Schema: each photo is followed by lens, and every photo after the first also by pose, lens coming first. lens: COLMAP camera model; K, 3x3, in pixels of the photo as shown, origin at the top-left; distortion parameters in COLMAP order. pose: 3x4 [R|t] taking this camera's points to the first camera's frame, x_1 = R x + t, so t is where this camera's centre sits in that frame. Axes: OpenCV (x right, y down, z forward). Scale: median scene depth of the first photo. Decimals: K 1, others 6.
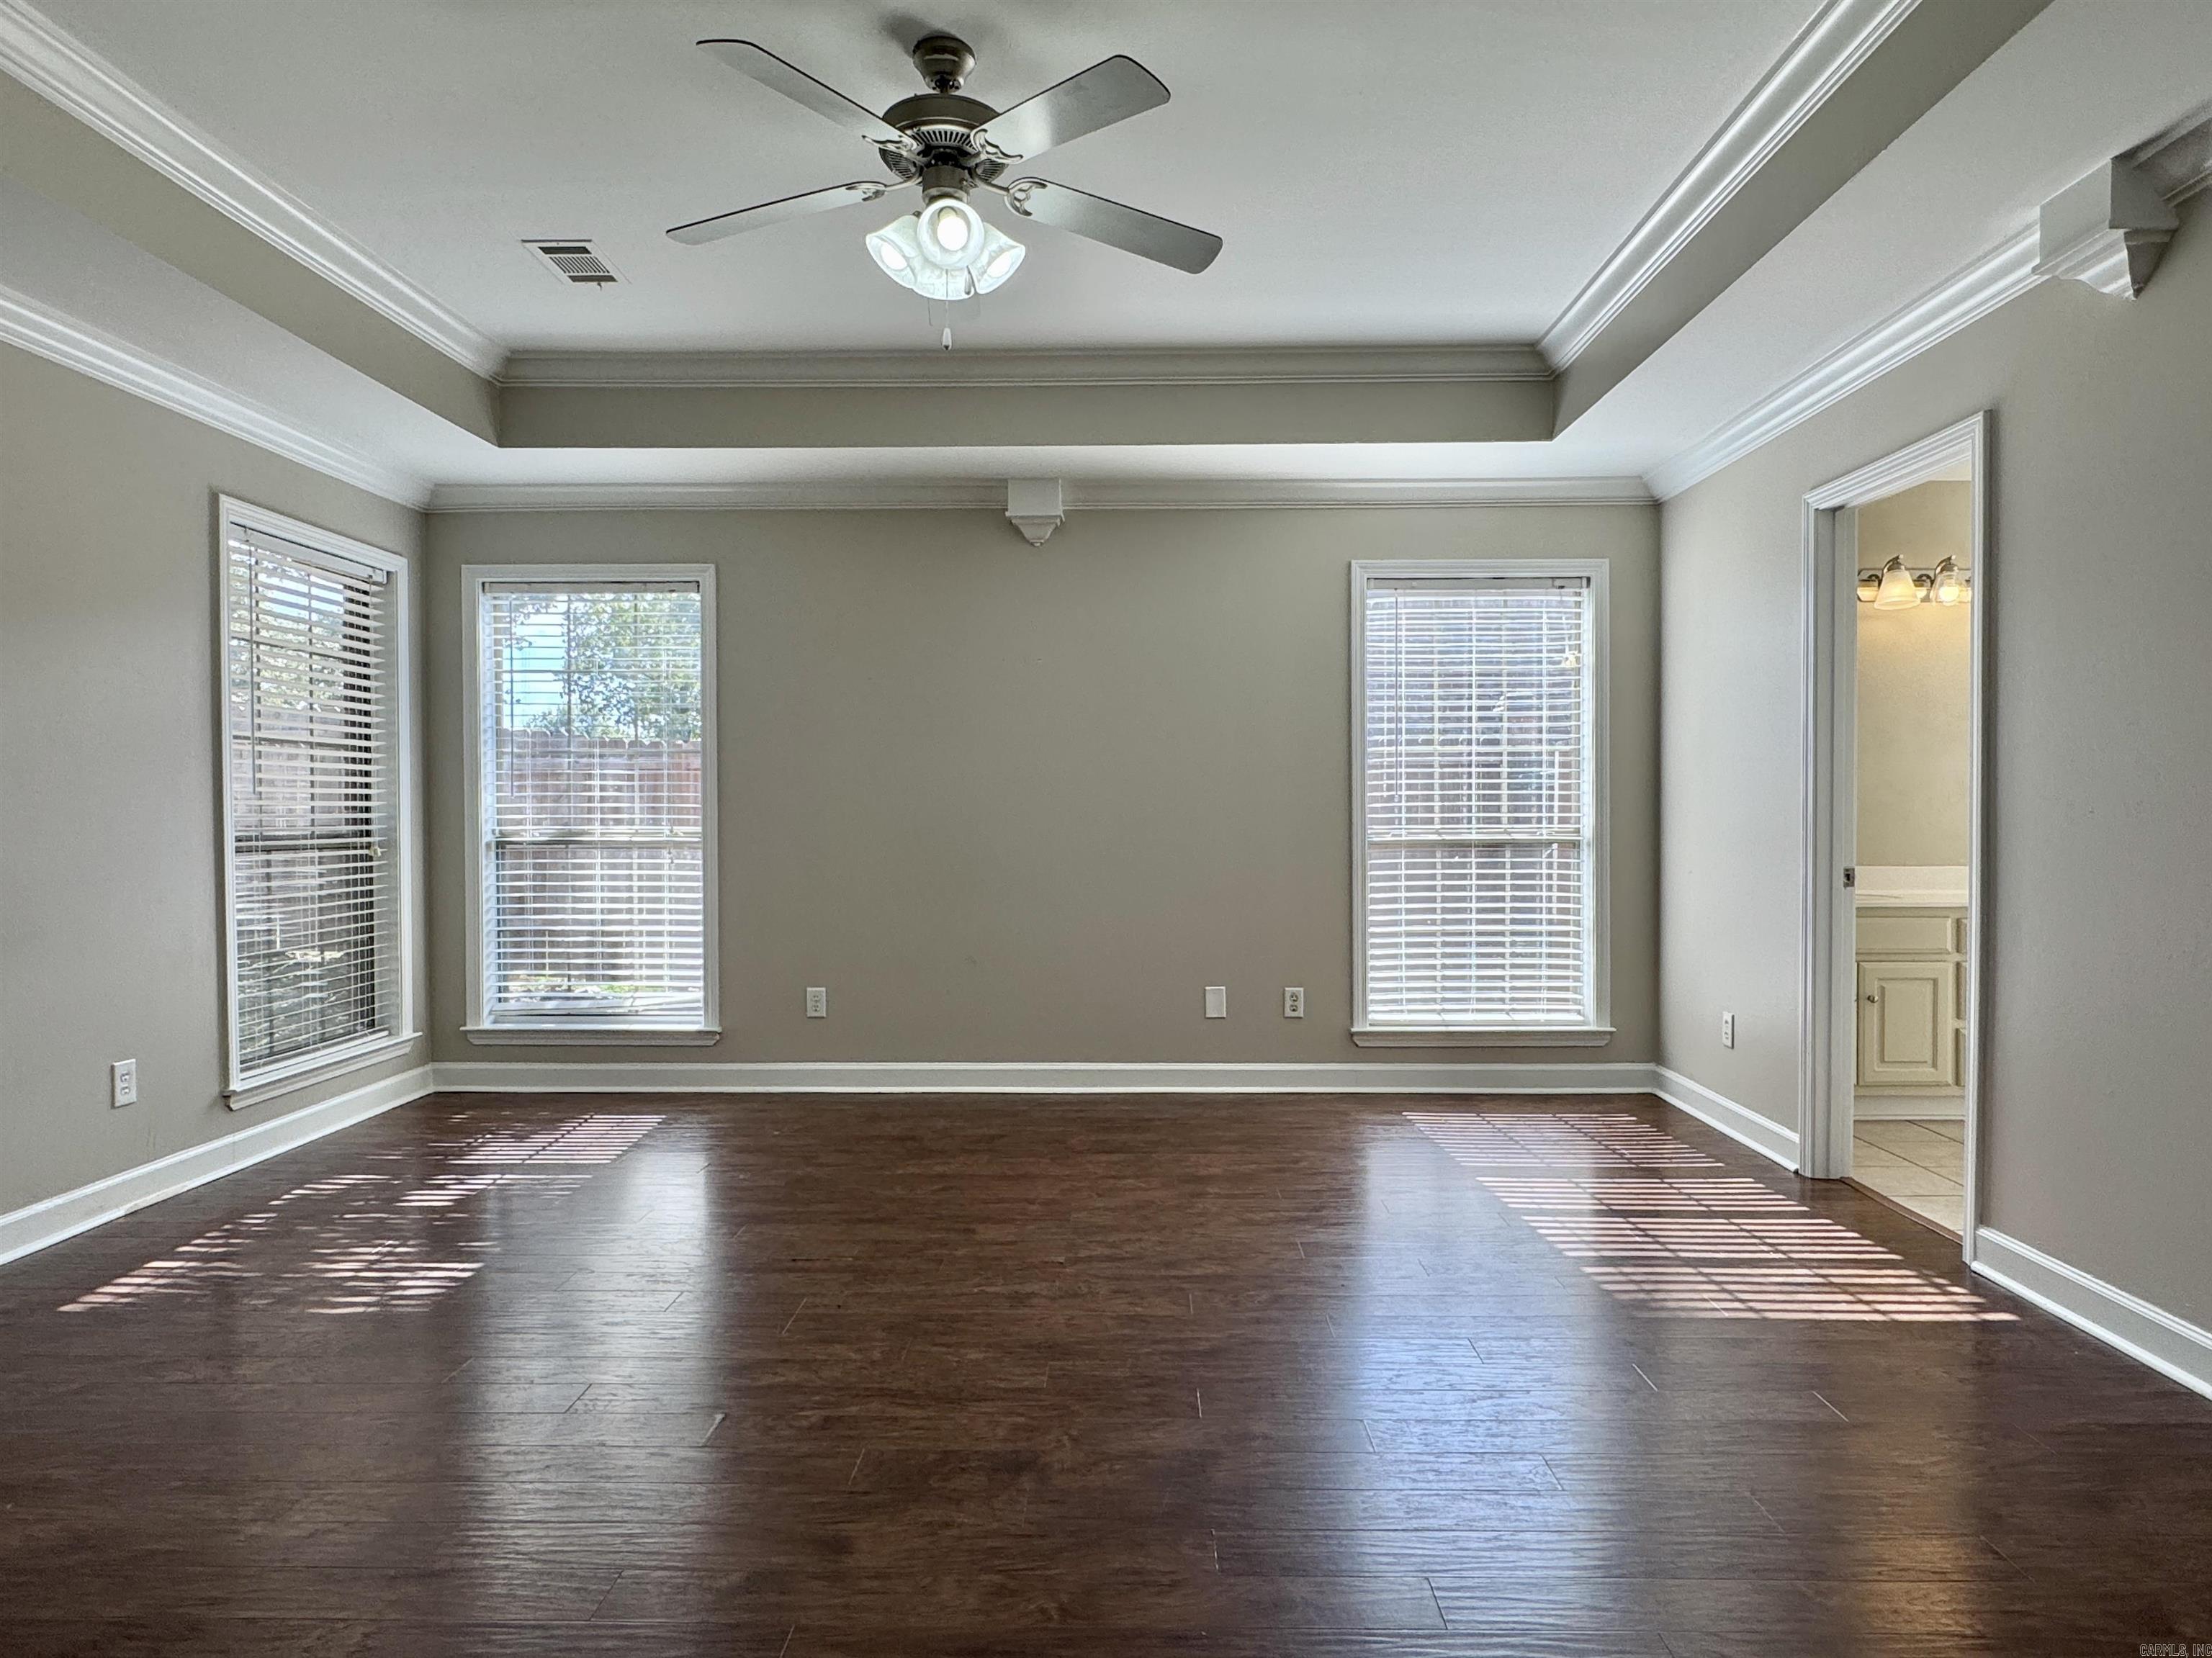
lens RADIAL K [[1285.8, 0, 1109.9], [0, 1285.8, 840.0], [0, 0, 1]] dist [0.005169, 0.001294]
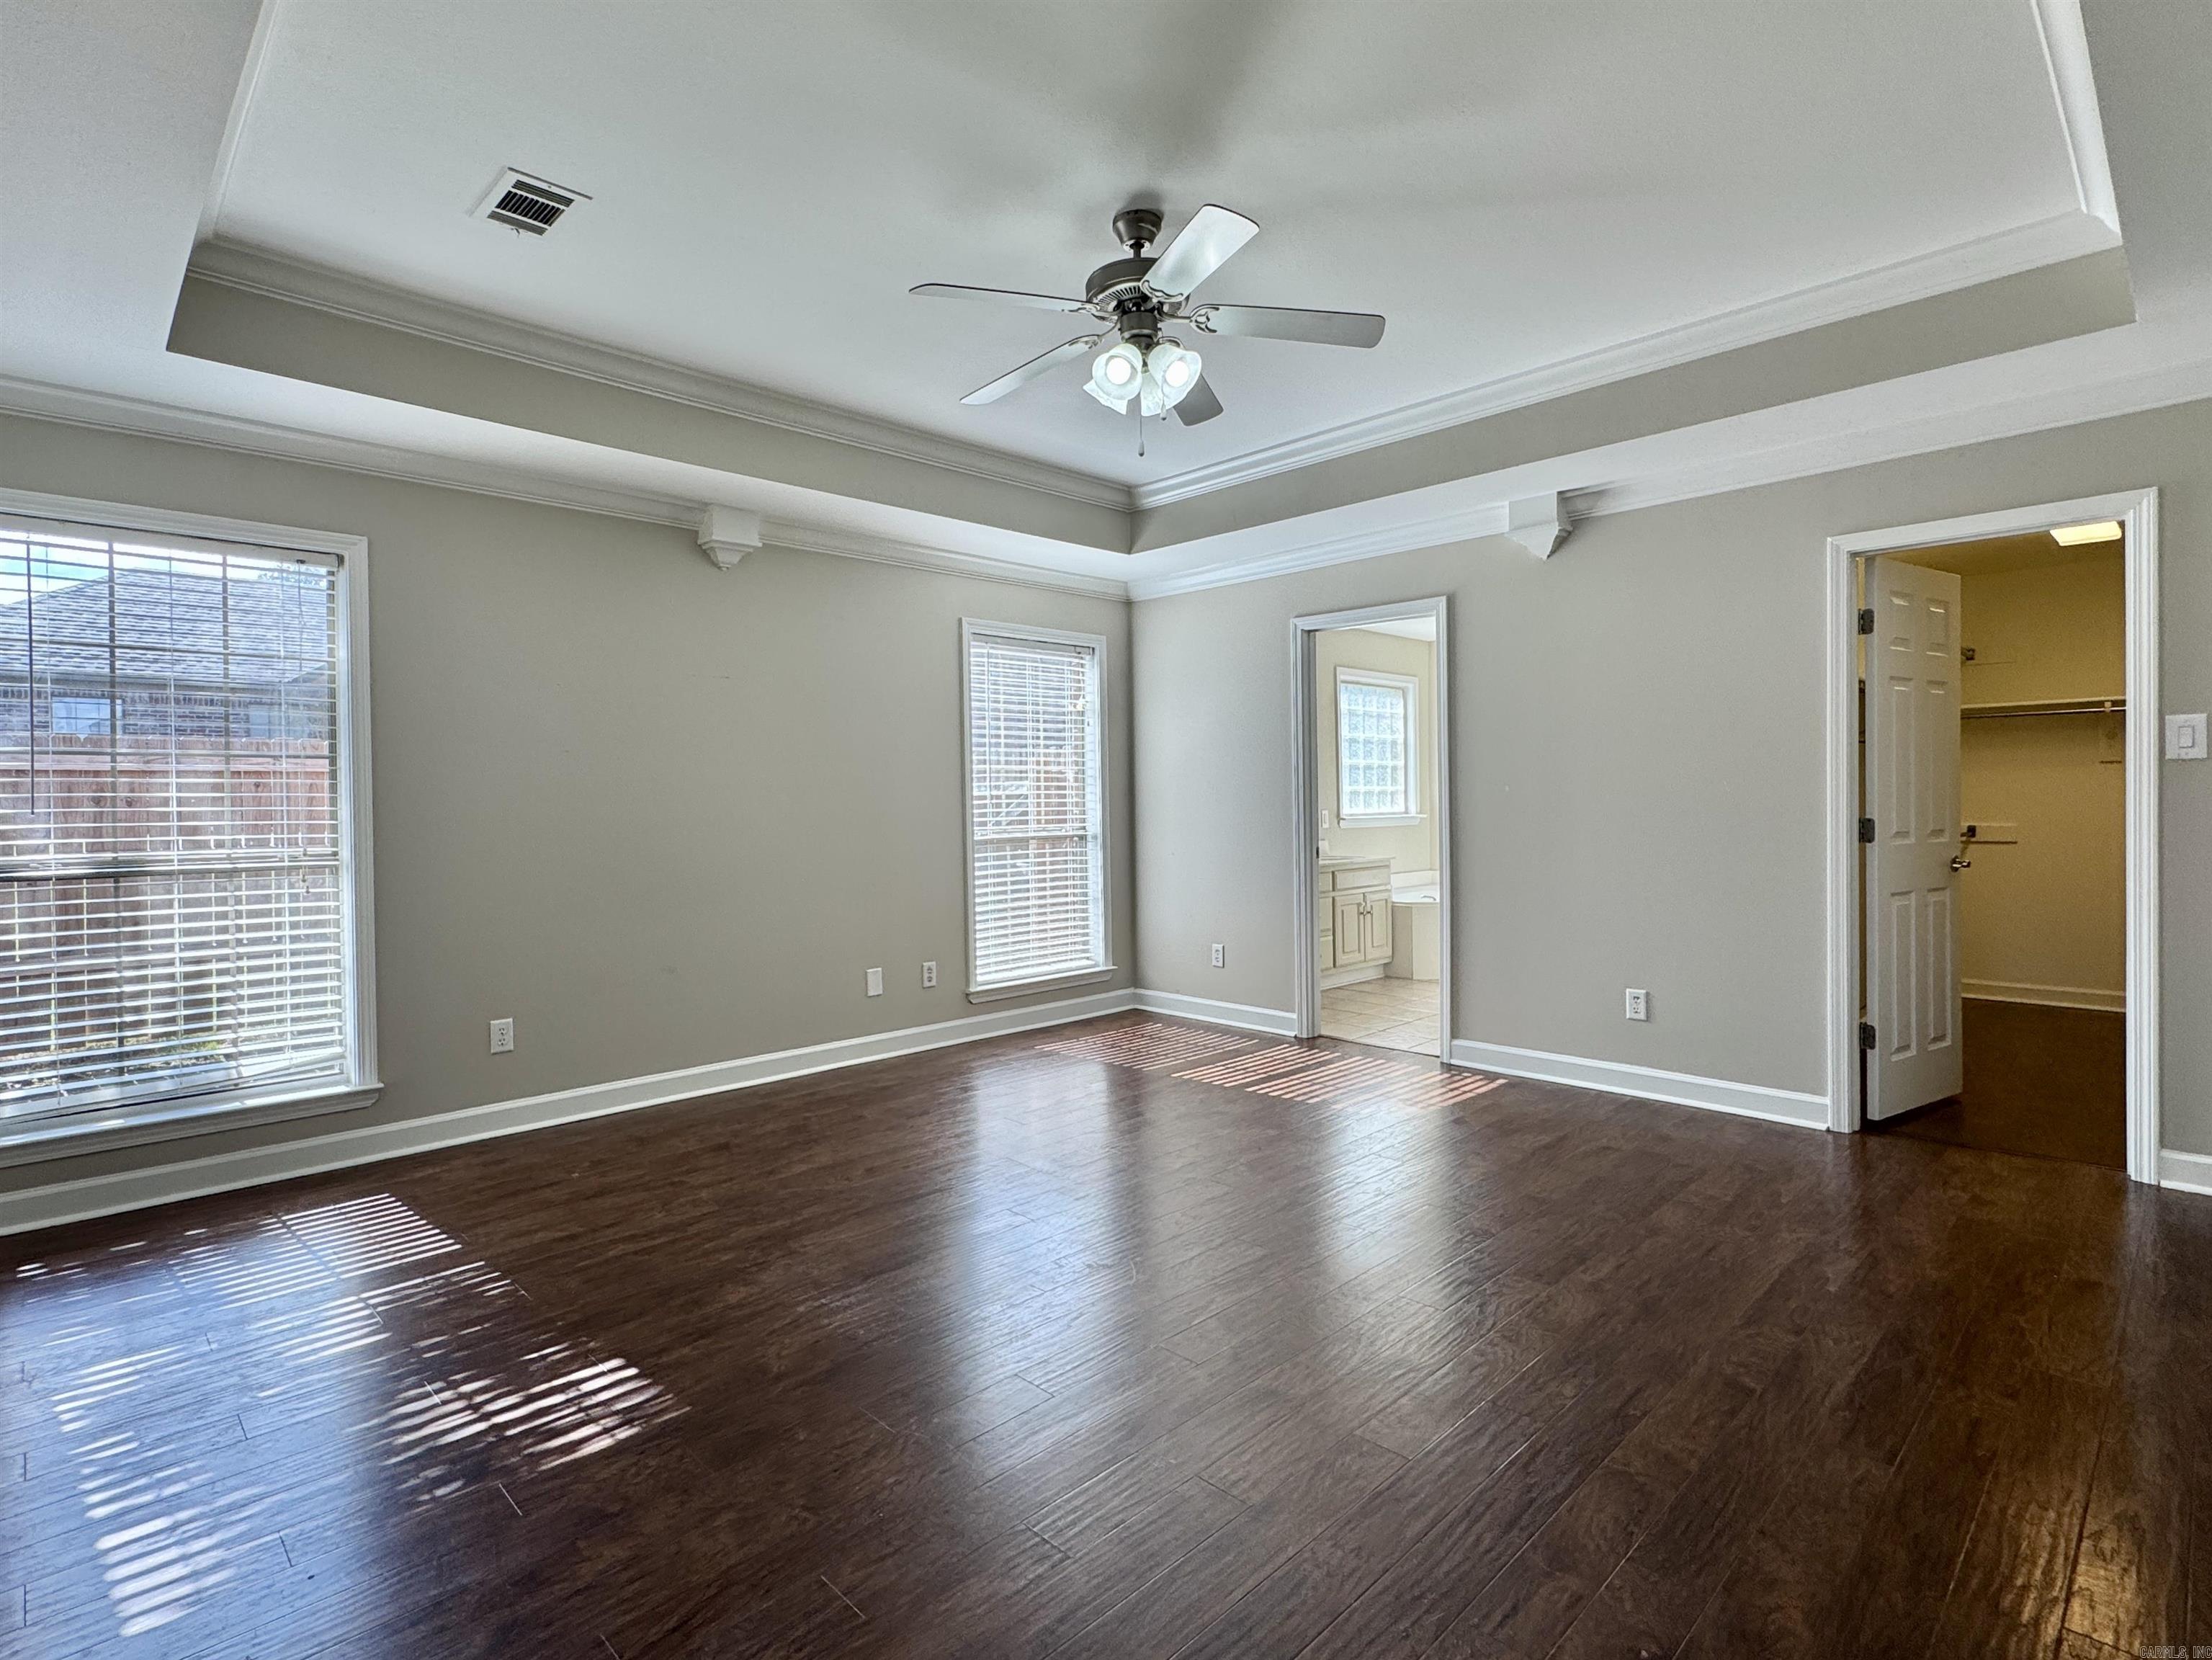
lens RADIAL K [[1096.6, 0, 1104.5], [0, 1096.6, 807.8], [0, 0, 1]] dist [0.003793, -0.000004]
pose [[0.708684, -0.009770, 0.705458, -0.477330], [0.026495, 0.999567, -0.012773, -0.013693], [-0.705028, 0.027743, 0.708637, 0.147188]]
